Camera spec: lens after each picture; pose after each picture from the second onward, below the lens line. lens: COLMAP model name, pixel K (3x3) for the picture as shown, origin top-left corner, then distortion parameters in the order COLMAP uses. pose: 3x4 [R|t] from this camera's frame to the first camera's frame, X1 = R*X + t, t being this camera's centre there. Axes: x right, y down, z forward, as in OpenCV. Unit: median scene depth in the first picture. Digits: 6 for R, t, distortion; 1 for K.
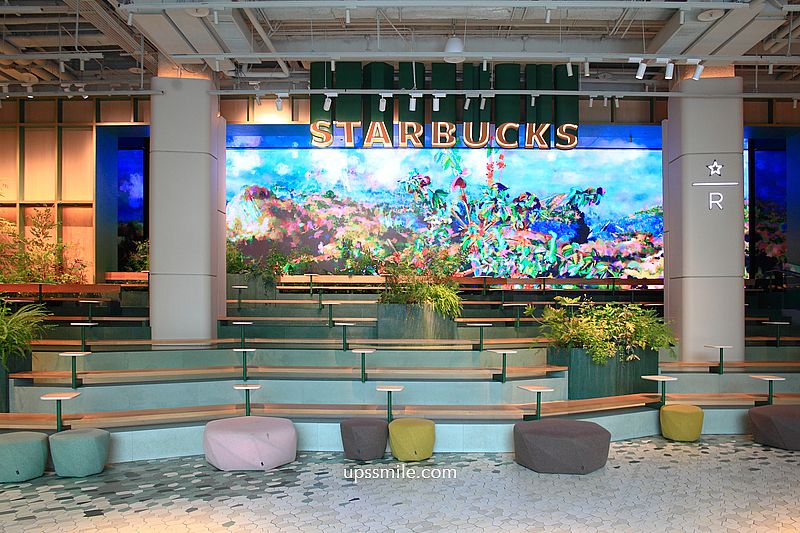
lens RADIAL K [[660.0, 0, 400.2], [0, 660.0, 302.8], [0, 0, 1]] dist [-0.048781, -0.002607]
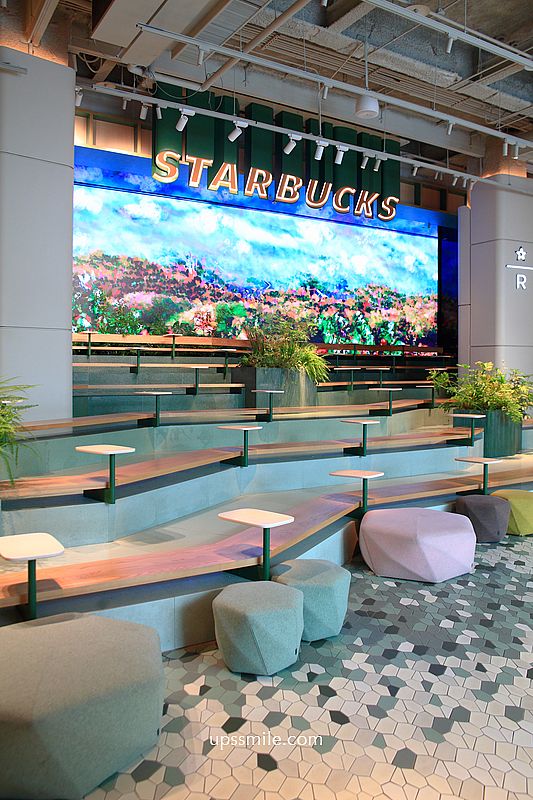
lens RADIAL K [[631.8, 0, 264.2], [0, 631.8, 382.2], [0, 0, 1]] dist [-0.062261, 0.006020]
pose [[0.846634, -0.011389, 0.532054, -0.418607], [-0.004378, 0.999588, 0.028365, -0.003577], [-0.532158, -0.026344, 0.846235, 0.232224]]
